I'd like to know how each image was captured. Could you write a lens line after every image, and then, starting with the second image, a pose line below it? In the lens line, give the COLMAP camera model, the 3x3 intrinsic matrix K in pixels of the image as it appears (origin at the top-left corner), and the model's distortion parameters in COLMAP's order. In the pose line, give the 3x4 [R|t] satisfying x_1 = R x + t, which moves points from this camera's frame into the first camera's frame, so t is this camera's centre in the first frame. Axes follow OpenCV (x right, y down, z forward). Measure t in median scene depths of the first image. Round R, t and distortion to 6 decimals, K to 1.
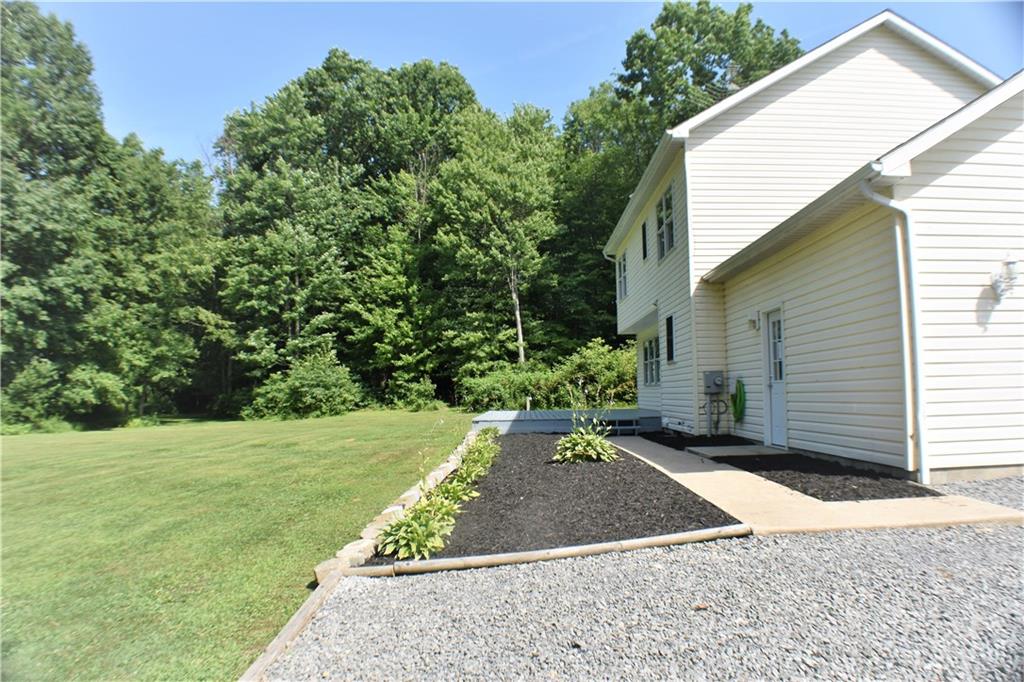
lens RADIAL K [[757.1, 0, 507.6], [0, 757.1, 314.1], [0, 0, 1]] dist [-0.026284, -0.098467]
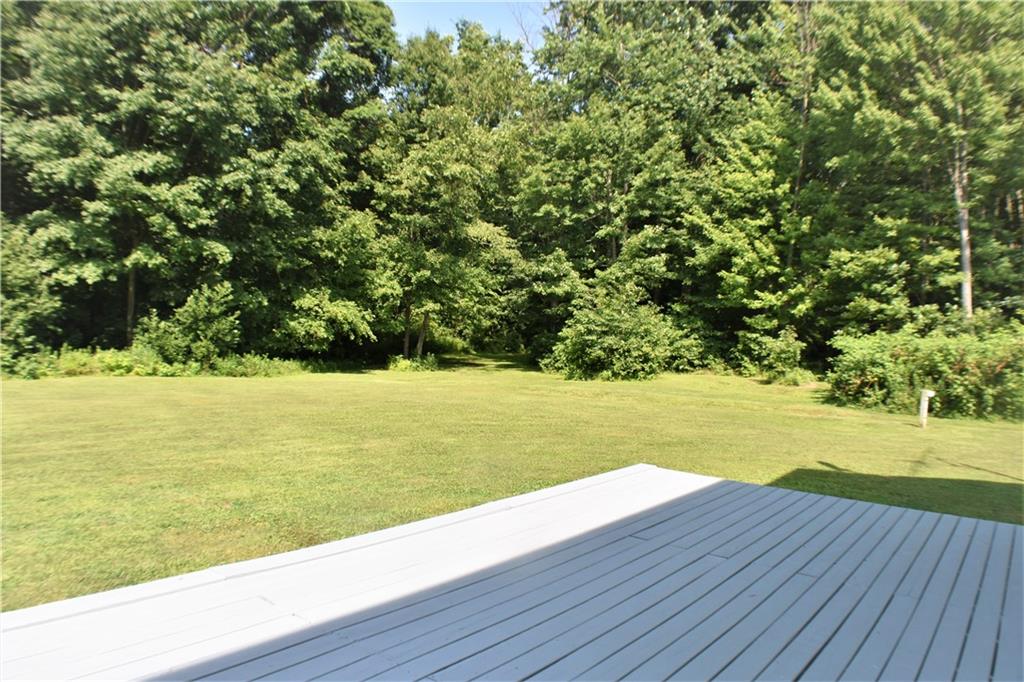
lens RADIAL K [[757.1, 0, 507.6], [0, 757.1, 314.1], [0, 0, 1]] dist [-0.026284, -0.098467]
pose [[0.818064, 0.047589, -0.573154, 0.050621], [-0.002250, 0.996828, 0.079557, 0.023498], [0.575122, -0.063793, 0.815576, 0.366935]]
